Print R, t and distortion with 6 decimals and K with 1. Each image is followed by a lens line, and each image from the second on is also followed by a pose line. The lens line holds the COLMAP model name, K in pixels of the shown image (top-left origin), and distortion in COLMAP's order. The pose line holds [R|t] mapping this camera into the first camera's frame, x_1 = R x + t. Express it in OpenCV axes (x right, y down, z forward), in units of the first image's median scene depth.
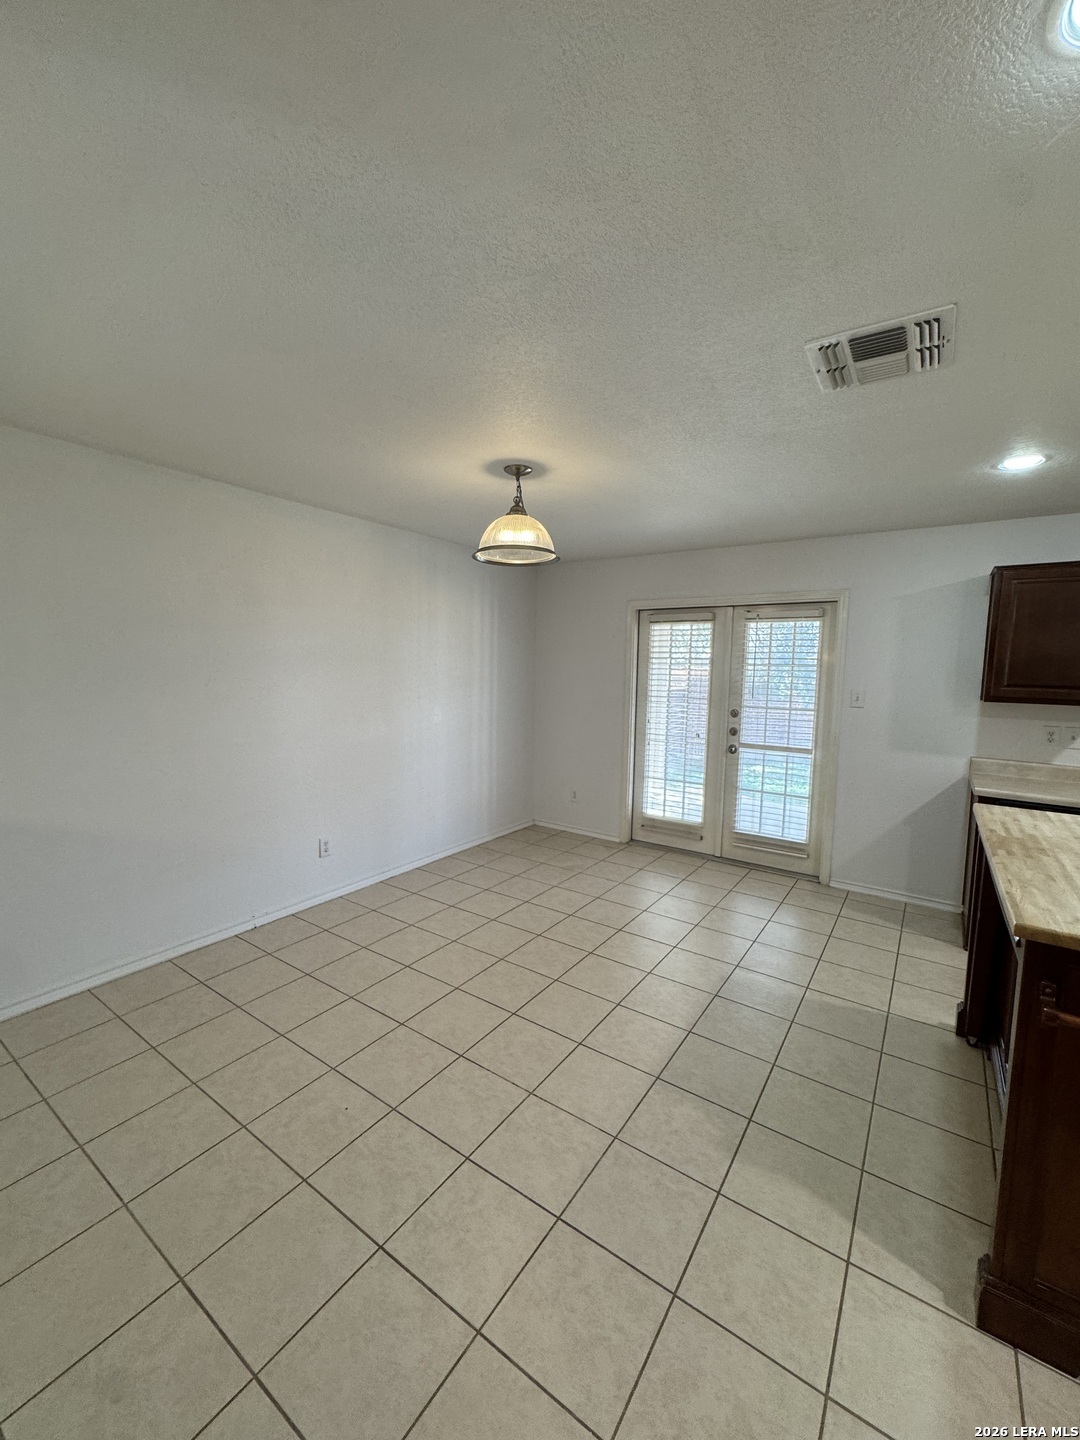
lens RADIAL K [[576.2, 0, 541.4], [0, 576.2, 718.8], [0, 0, 1]] dist [-0.000698, 0.000562]
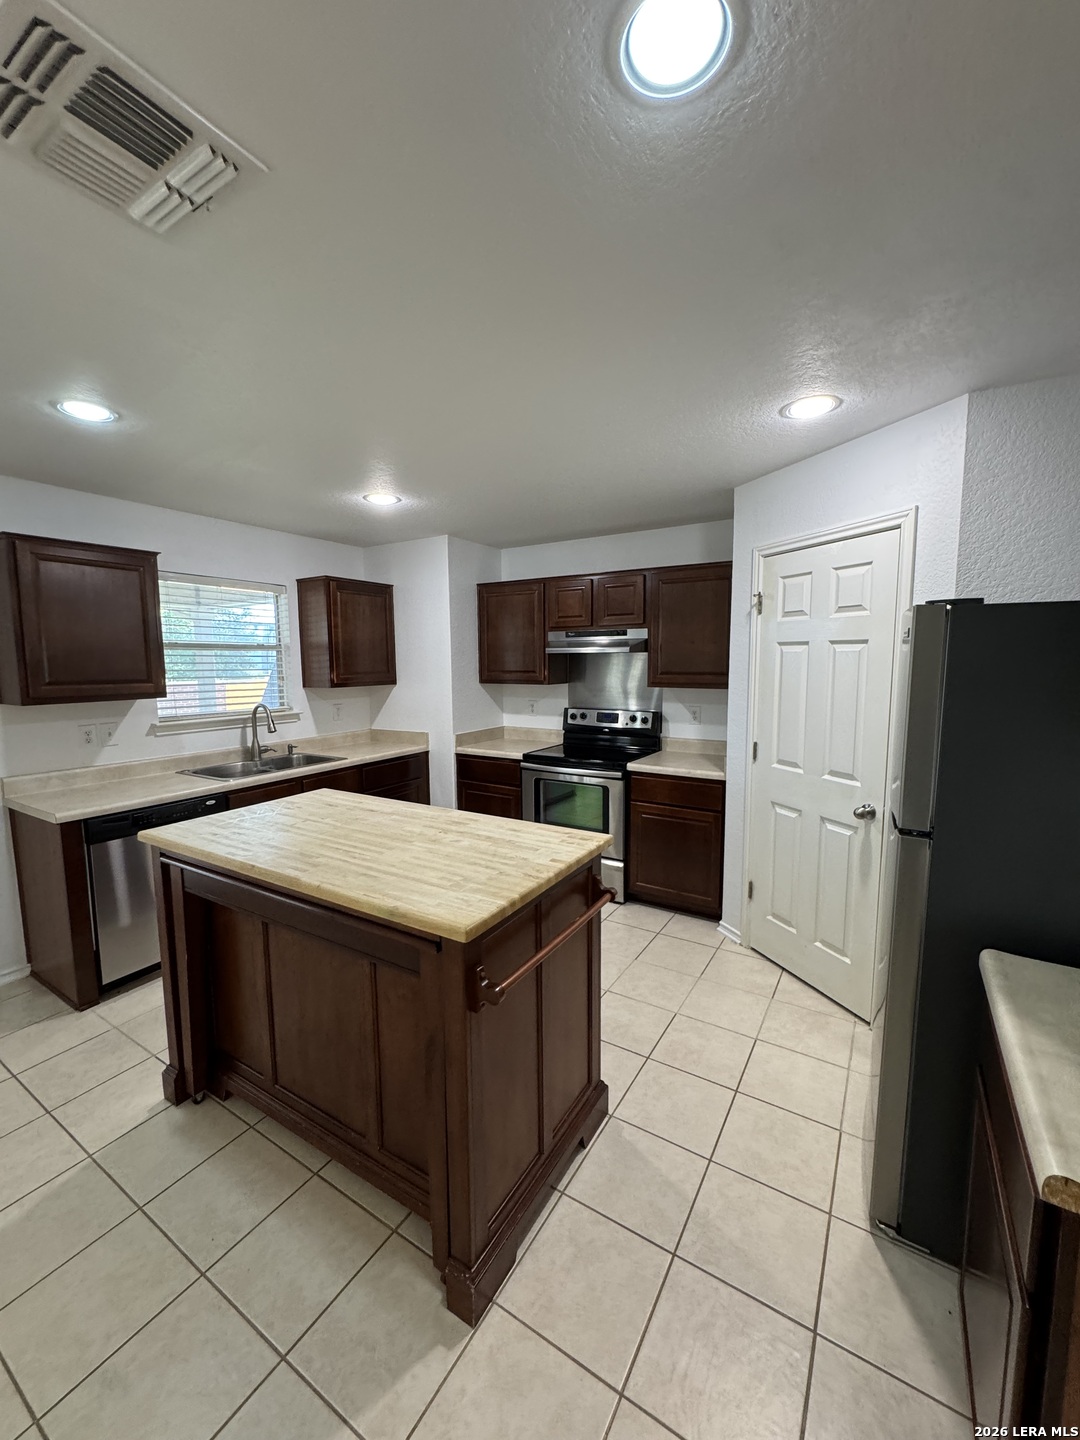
lens RADIAL K [[576.2, 0, 542.6], [0, 576.2, 721.6], [0, 0, 1]] dist [-0.000698, 0.000562]
pose [[-0.048228, -0.128535, 0.990532, -0.054804], [0.097279, 0.986367, 0.132731, -0.054281], [-0.994088, 0.102759, -0.035067, 0.405444]]
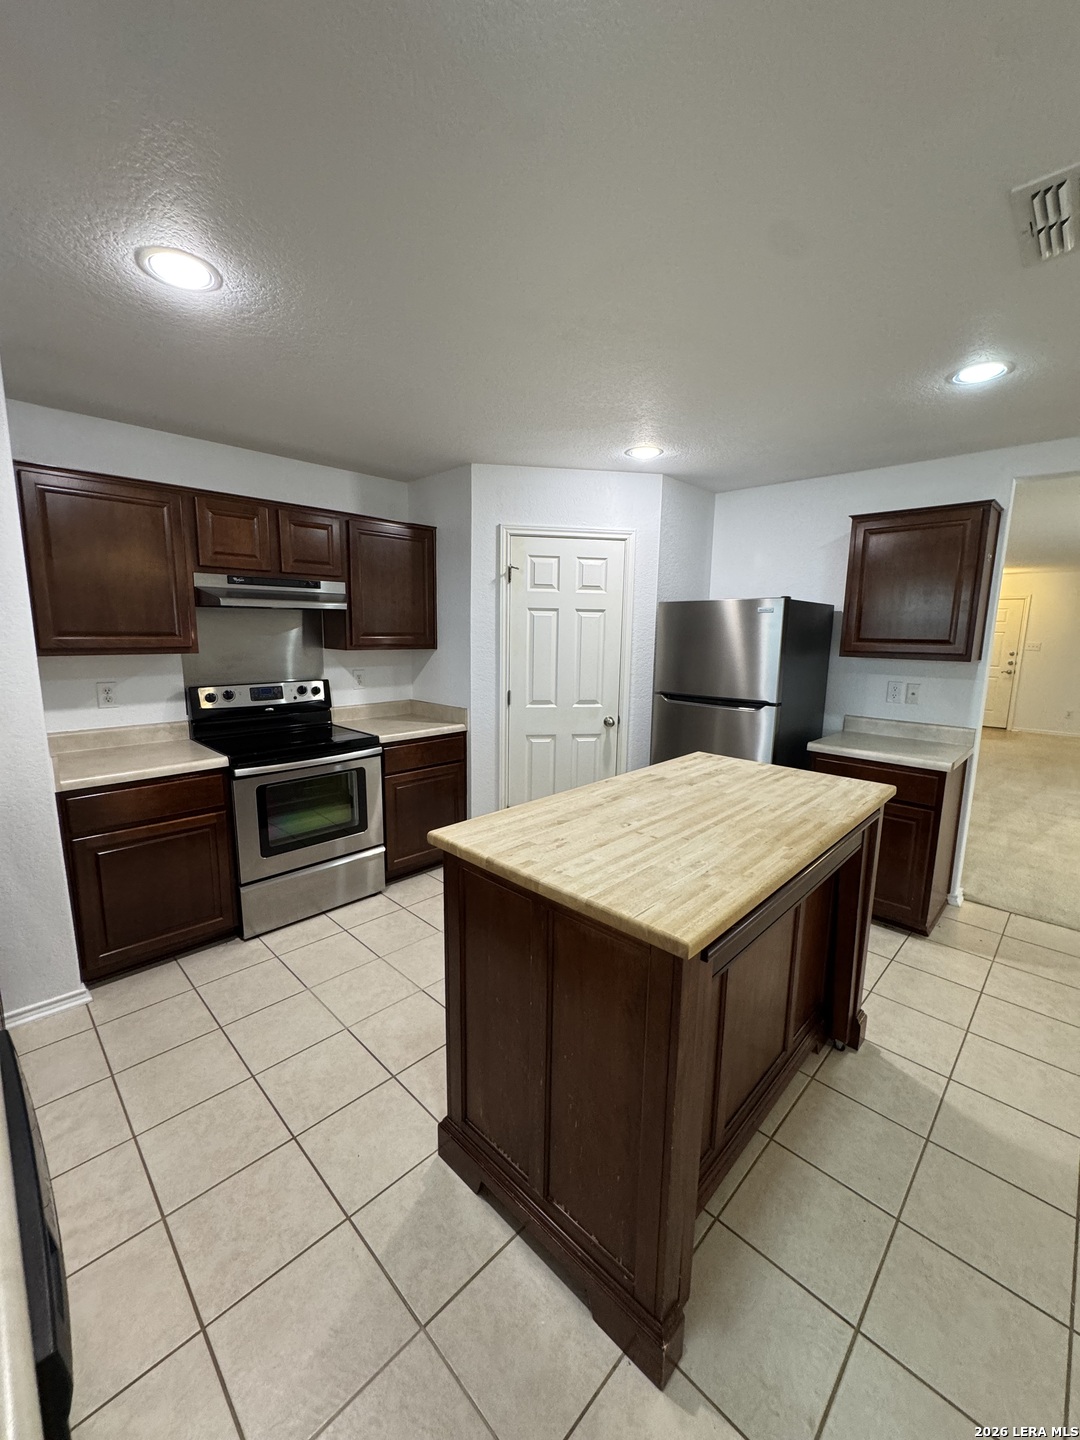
lens RADIAL K [[576.2, 0, 542.7], [0, 576.2, 721.8], [0, 0, 1]] dist [-0.000698, 0.000562]
pose [[-0.985141, -0.060034, 0.160913, 0.718379], [-0.017589, 0.967258, 0.253184, -0.097528], [-0.170844, 0.246592, -0.953942, 1.237958]]
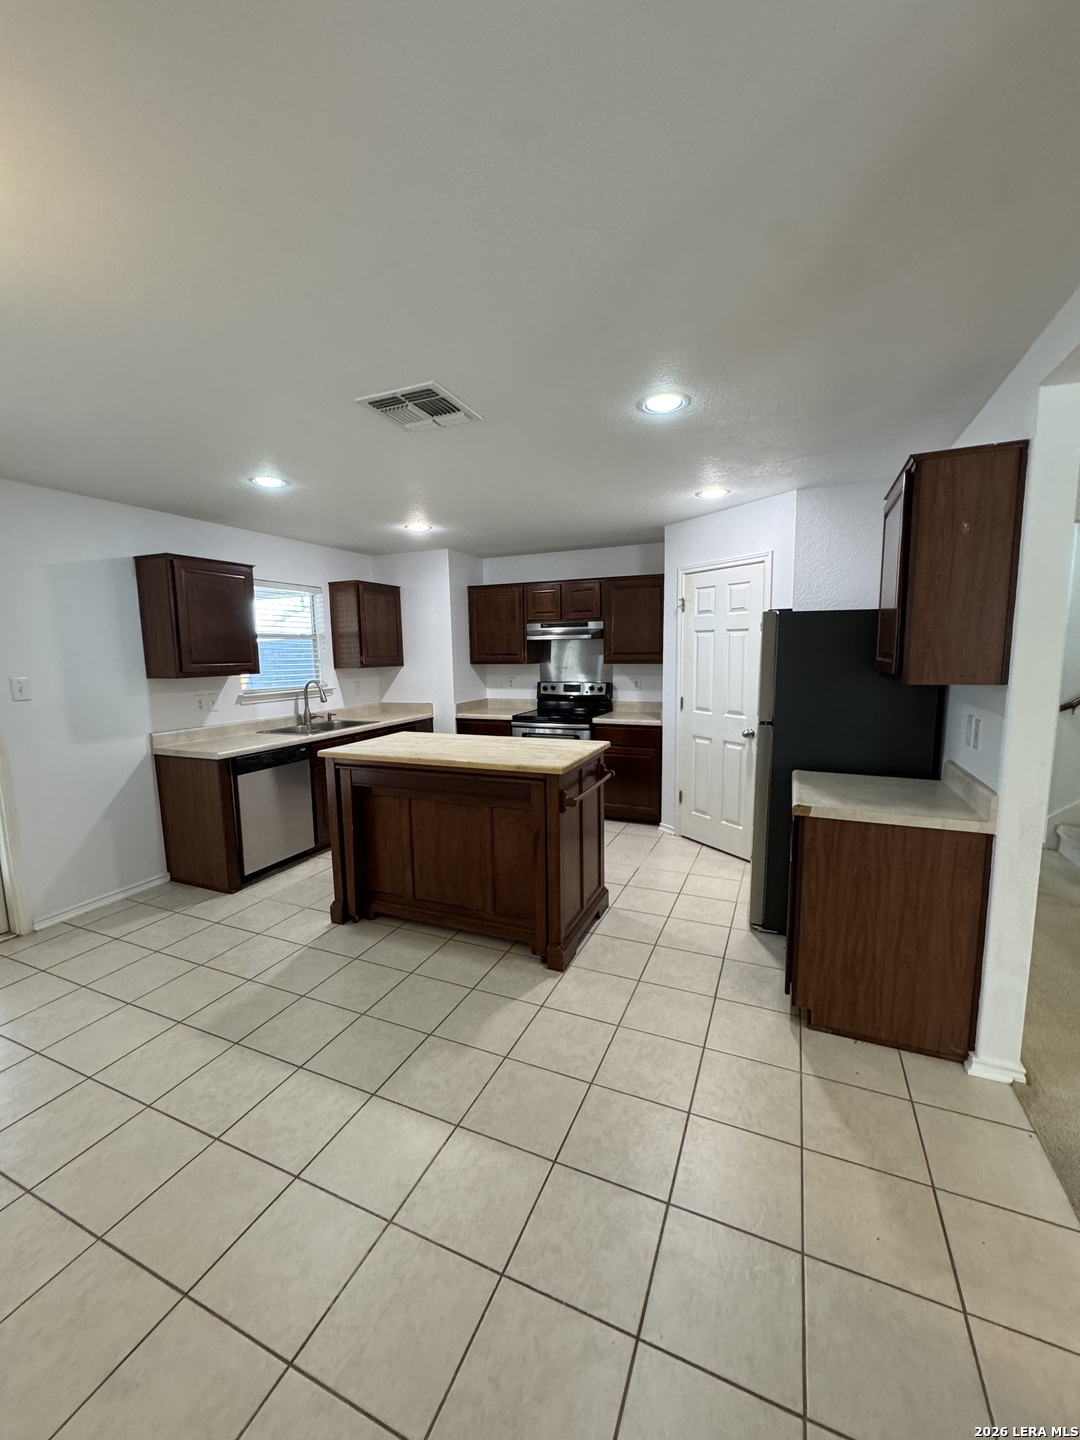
lens RADIAL K [[576.2, 0, 541.7], [0, 576.2, 720.9], [0, 0, 1]] dist [-0.000698, 0.000562]
pose [[-0.191153, -0.139774, 0.971557, -0.534350], [0.100789, 0.981782, 0.161075, -0.070529], [-0.976372, 0.128713, -0.173583, 0.658078]]
